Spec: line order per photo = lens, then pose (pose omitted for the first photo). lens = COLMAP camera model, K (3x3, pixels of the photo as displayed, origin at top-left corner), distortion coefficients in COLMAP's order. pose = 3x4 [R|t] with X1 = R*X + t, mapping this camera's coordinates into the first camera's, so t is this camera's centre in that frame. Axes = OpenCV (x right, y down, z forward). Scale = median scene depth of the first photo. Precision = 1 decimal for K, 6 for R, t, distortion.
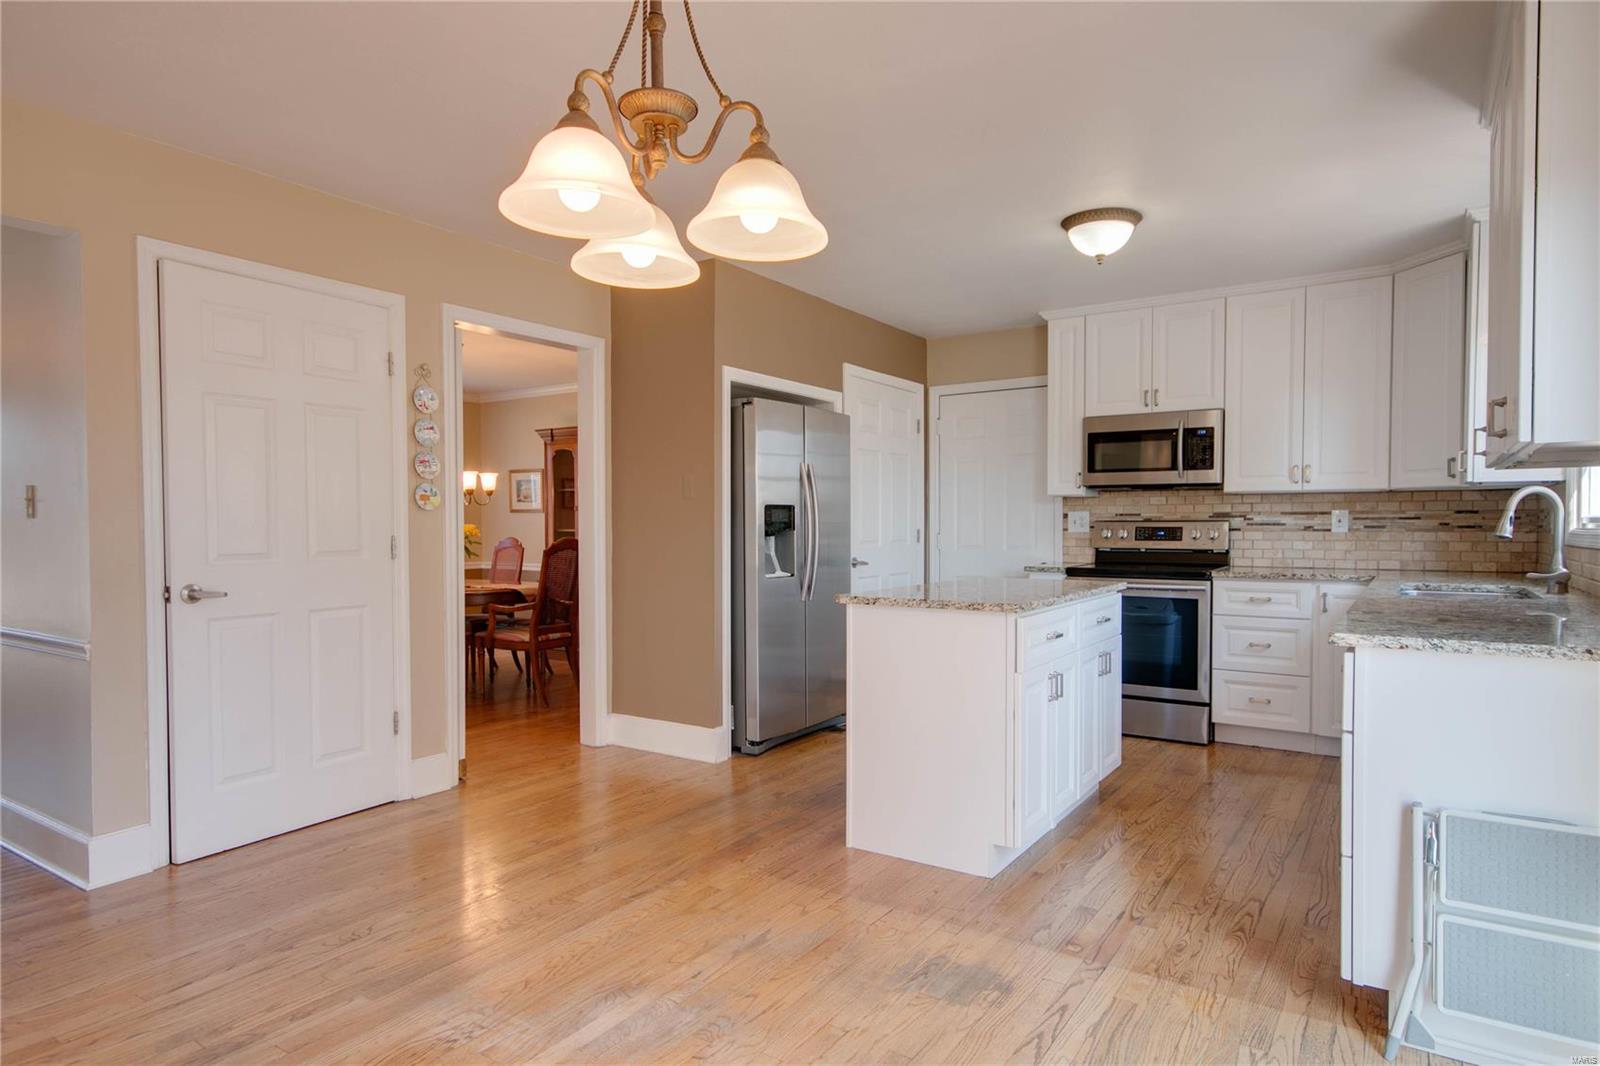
lens RADIAL K [[917.8, 0, 841.9], [0, 917.8, 541.3], [0, 0, 1]] dist [0.005350, 0.002572]
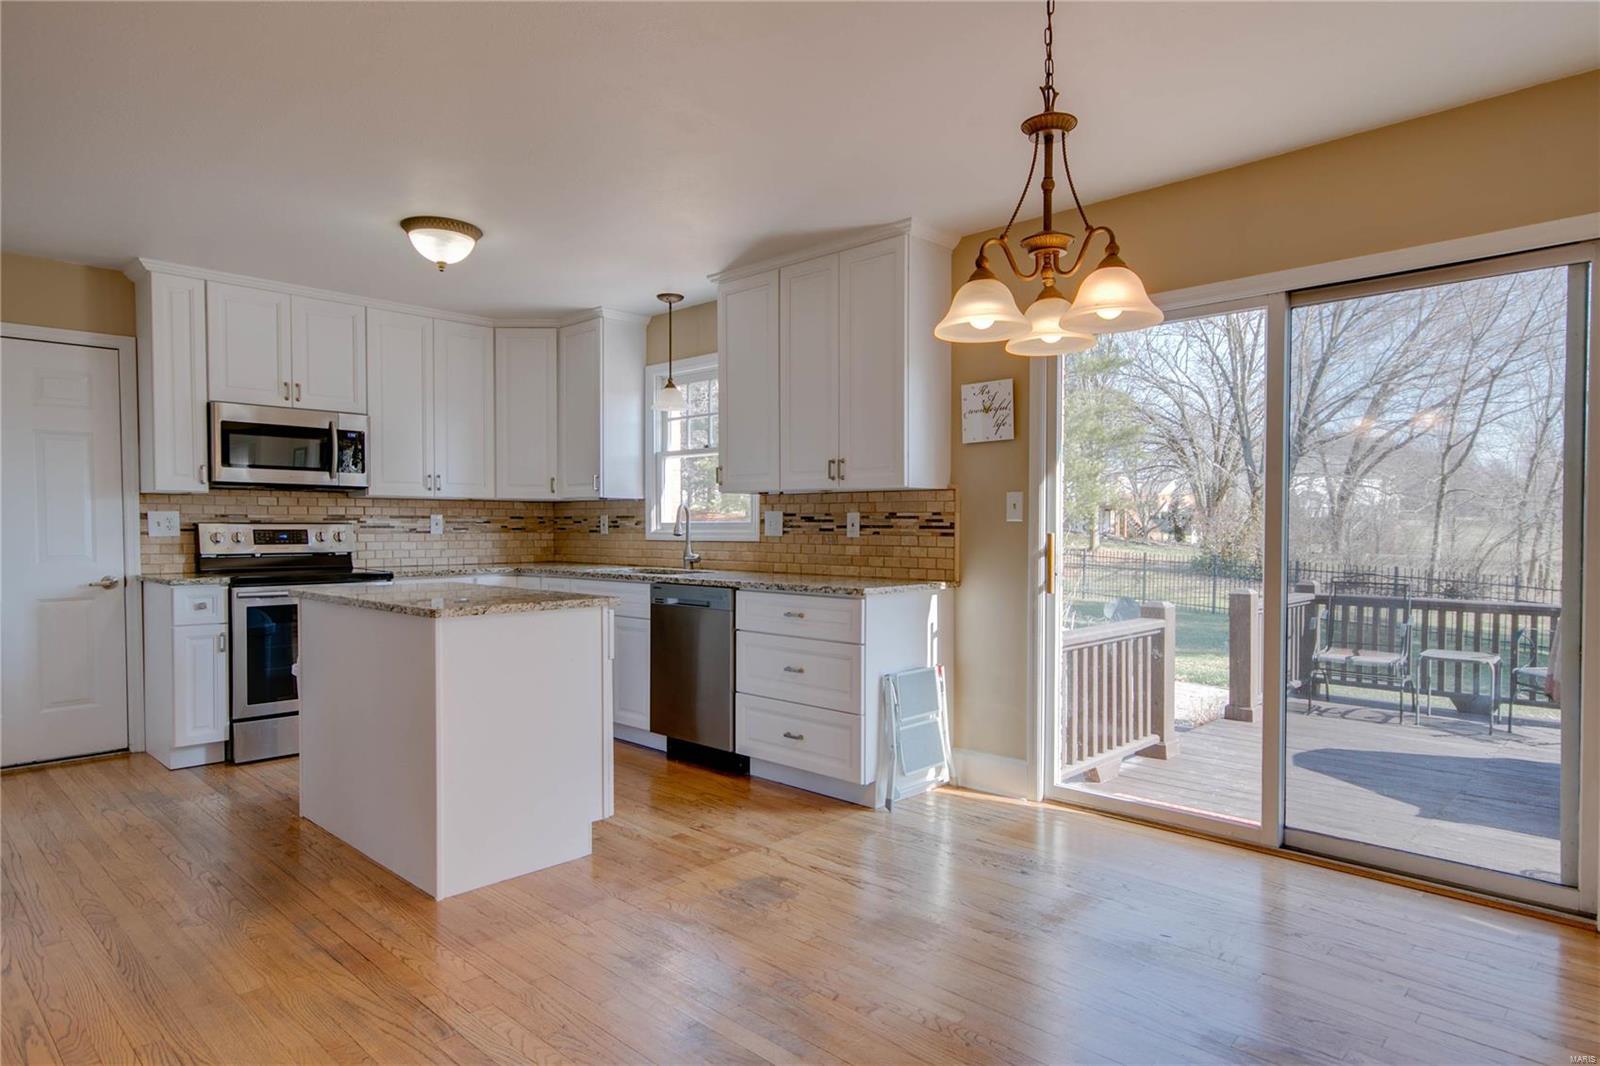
lens RADIAL K [[917.8, 0, 798.0], [0, 917.8, 543.5], [0, 0, 1]] dist [0.005350, 0.002572]
pose [[0.193395, -0.016845, 0.980976, -0.512102], [0.018711, 0.999734, 0.013479, -0.004769], [-0.980943, 0.015748, 0.193658, 0.332307]]
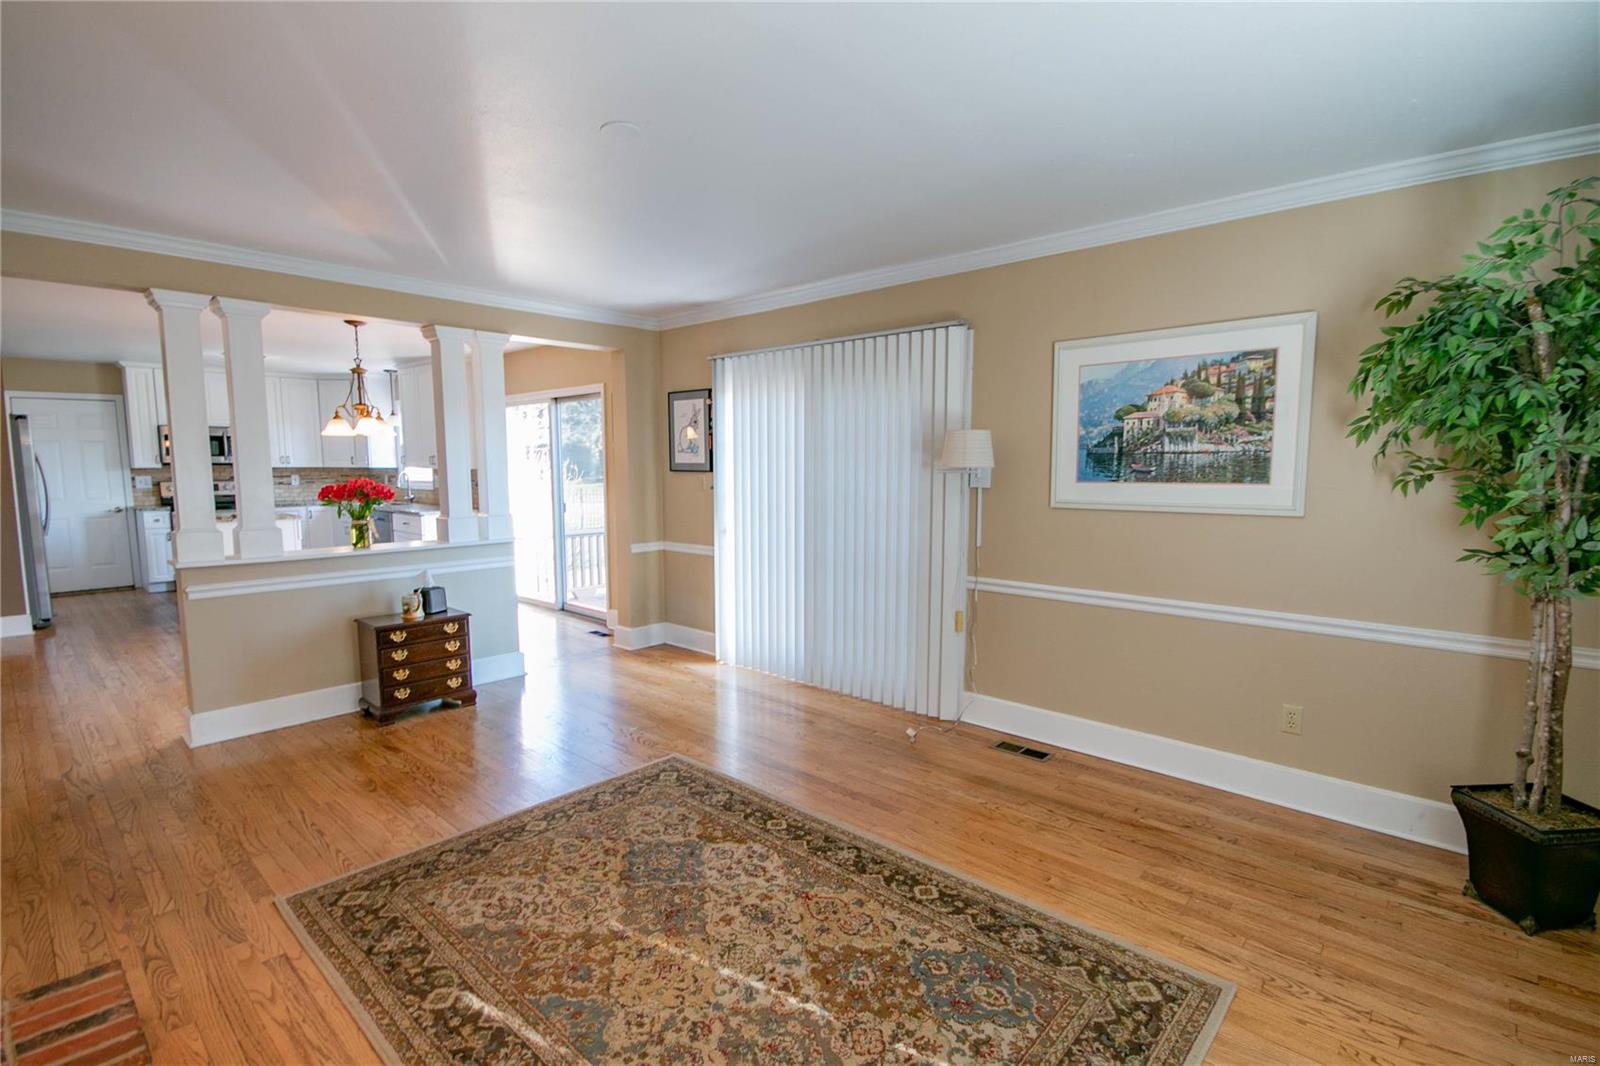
lens RADIAL K [[739.3, 0, 806.7], [0, 739.3, 541.2], [0, 0, 1]] dist [0.002755, -0.005704]
pose [[0.162443, -0.101935, 0.981439, -1.088418], [0.016388, 0.994791, 0.100610, -0.035086], [-0.986582, -0.000259, 0.163267, -0.563268]]
